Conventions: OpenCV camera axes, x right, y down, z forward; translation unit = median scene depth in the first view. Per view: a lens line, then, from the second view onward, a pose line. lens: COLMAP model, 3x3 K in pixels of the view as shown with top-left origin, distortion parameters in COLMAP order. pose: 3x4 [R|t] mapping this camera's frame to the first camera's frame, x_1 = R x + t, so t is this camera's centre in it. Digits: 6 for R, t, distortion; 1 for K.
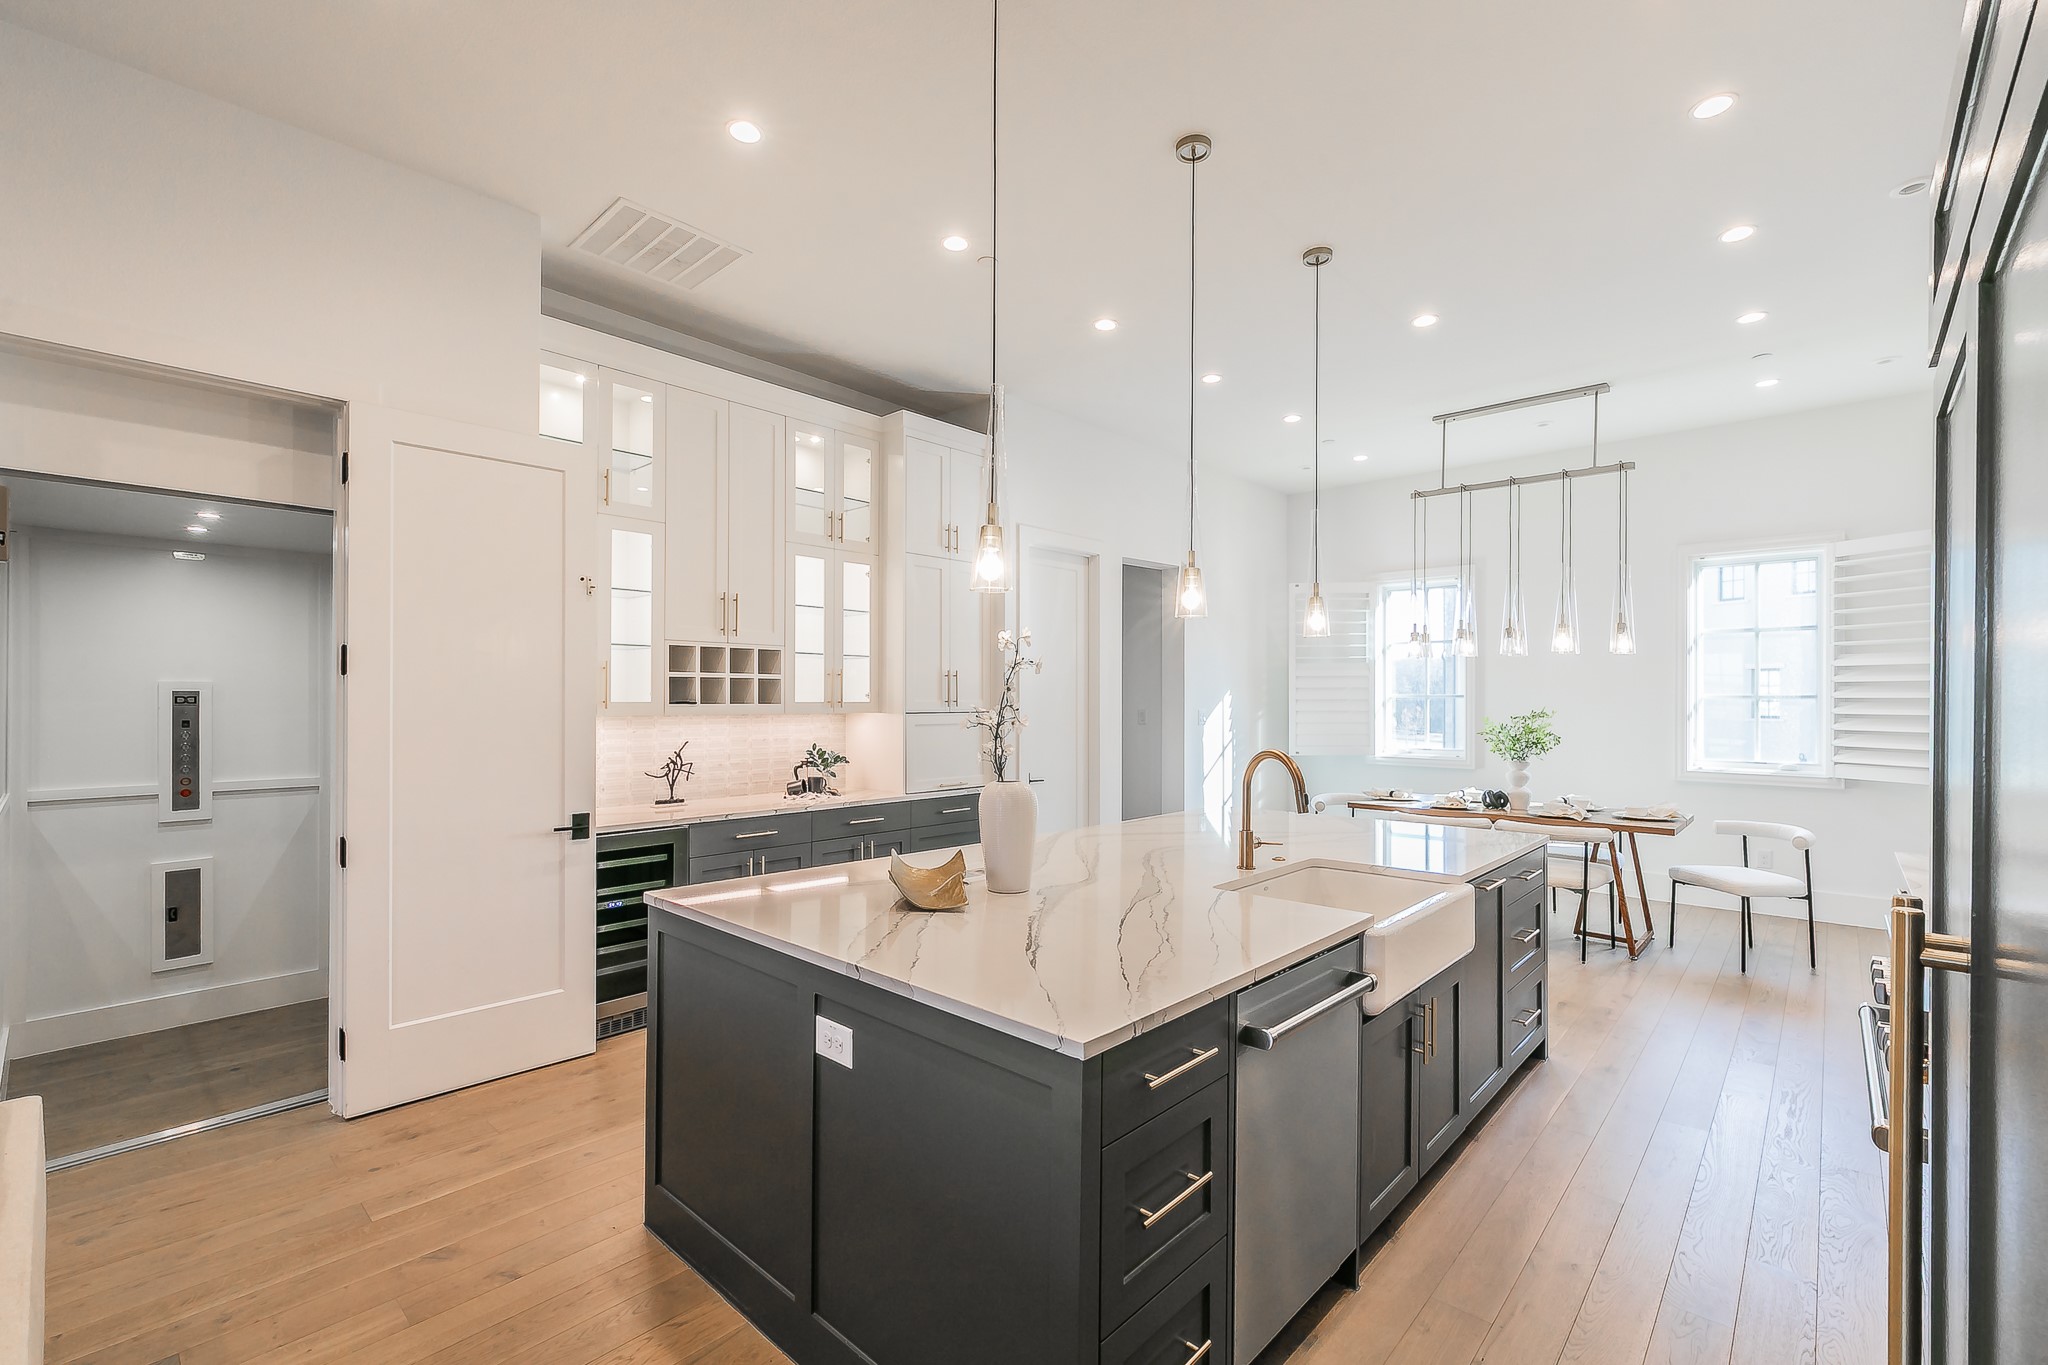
lens RADIAL K [[887.7, 0, 1057.0], [0, 887.7, 697.0], [0, 0, 1]] dist [0.000898, 0.000308]
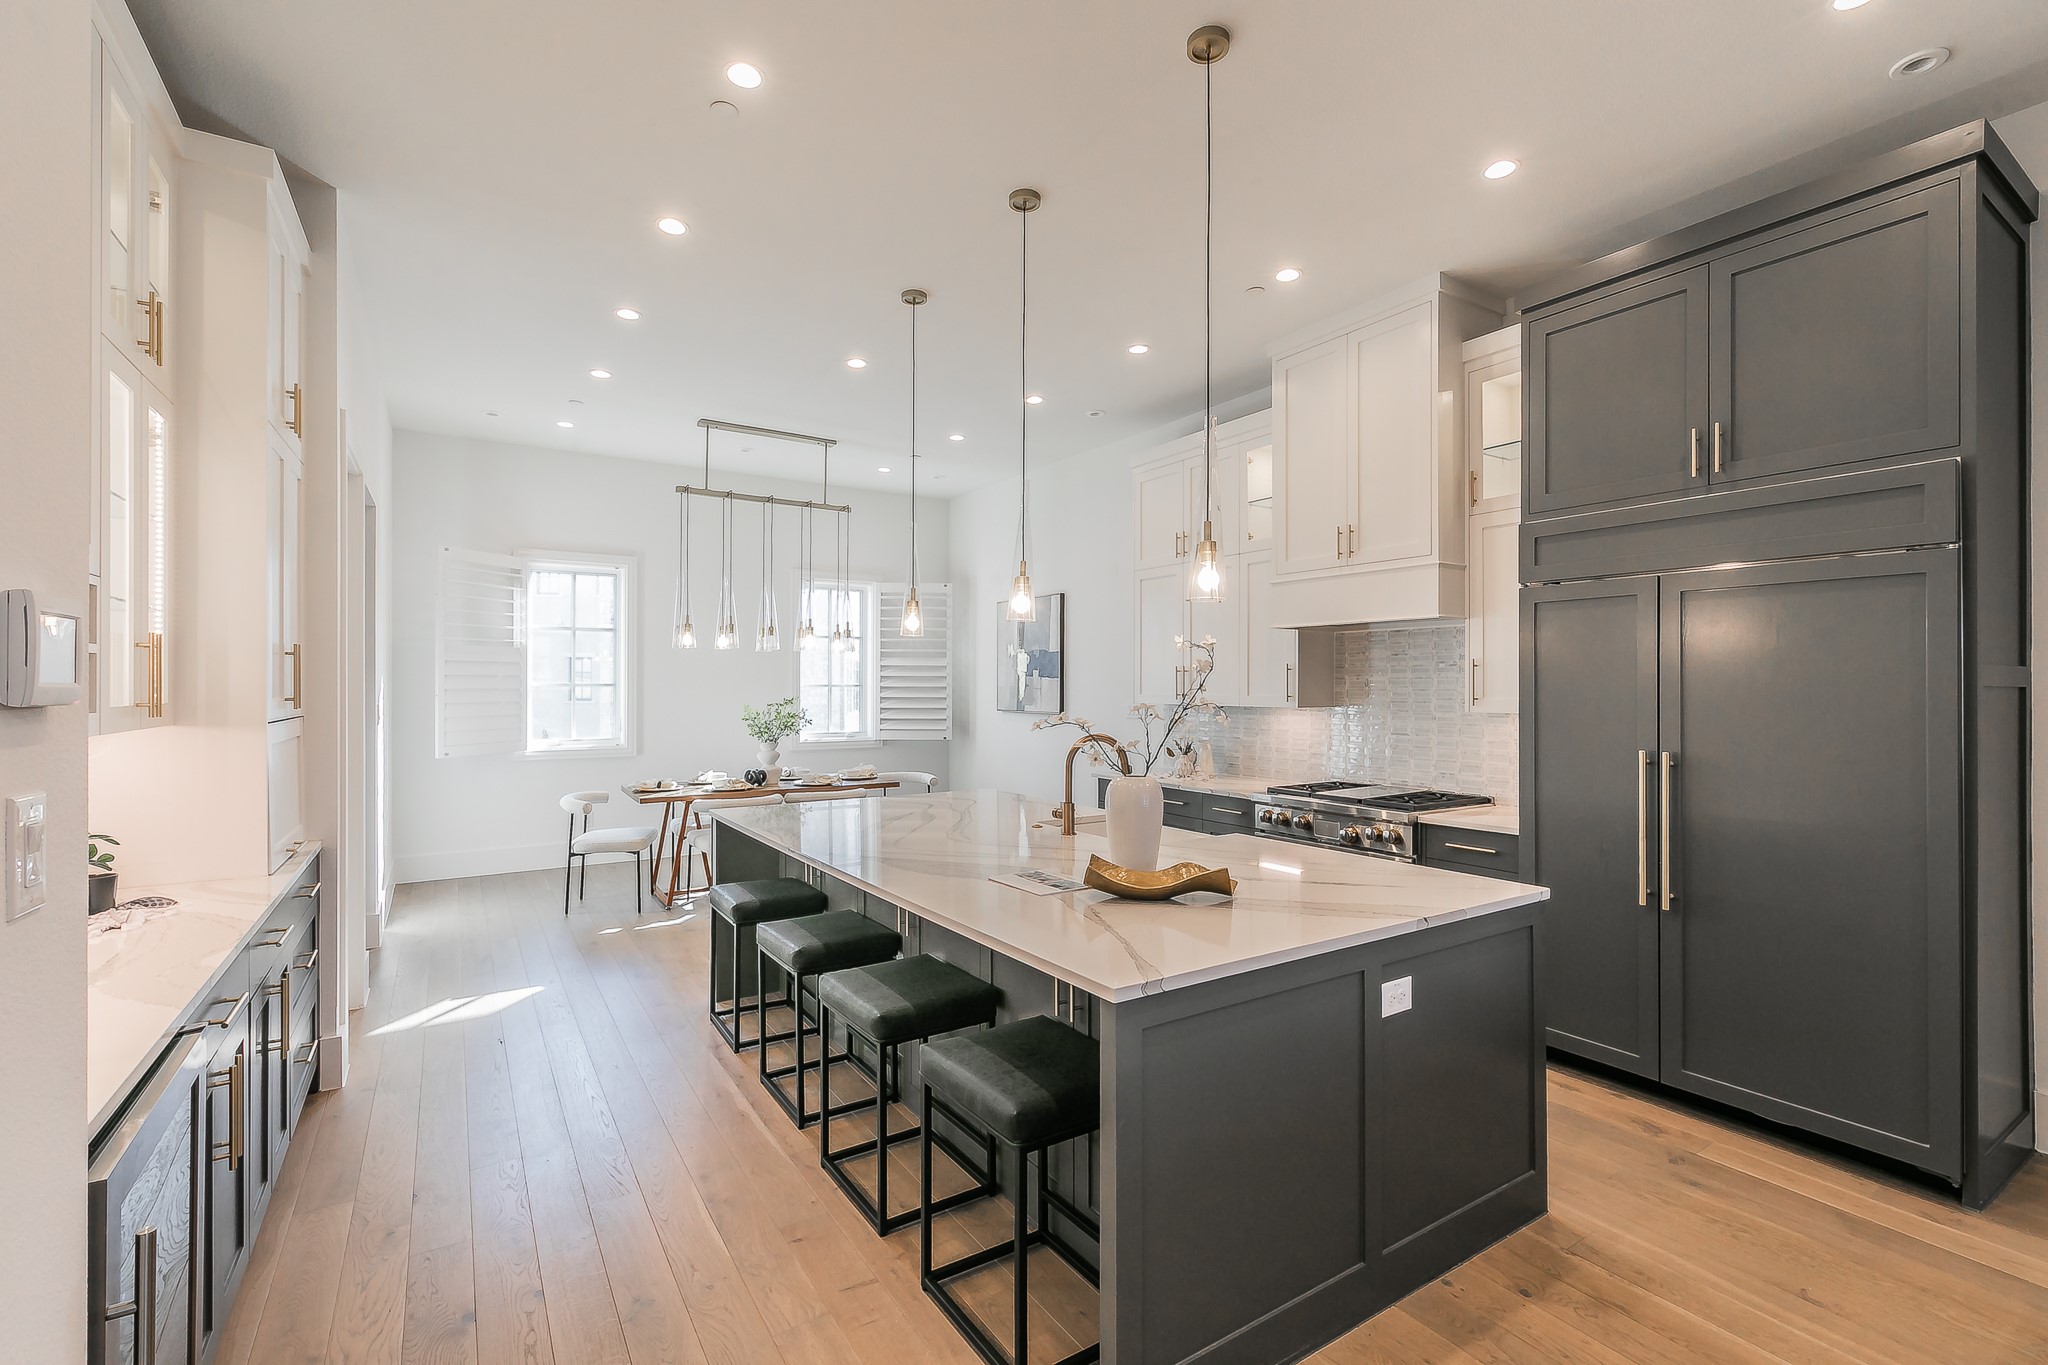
lens RADIAL K [[887.7, 0, 997.9], [0, 887.7, 673.7], [0, 0, 1]] dist [0.000898, 0.000308]
pose [[0.281647, 0.010056, 0.959465, -0.625011], [-0.003200, 0.999949, -0.009541, -0.008710], [-0.959513, -0.000383, 0.281665, 0.483532]]
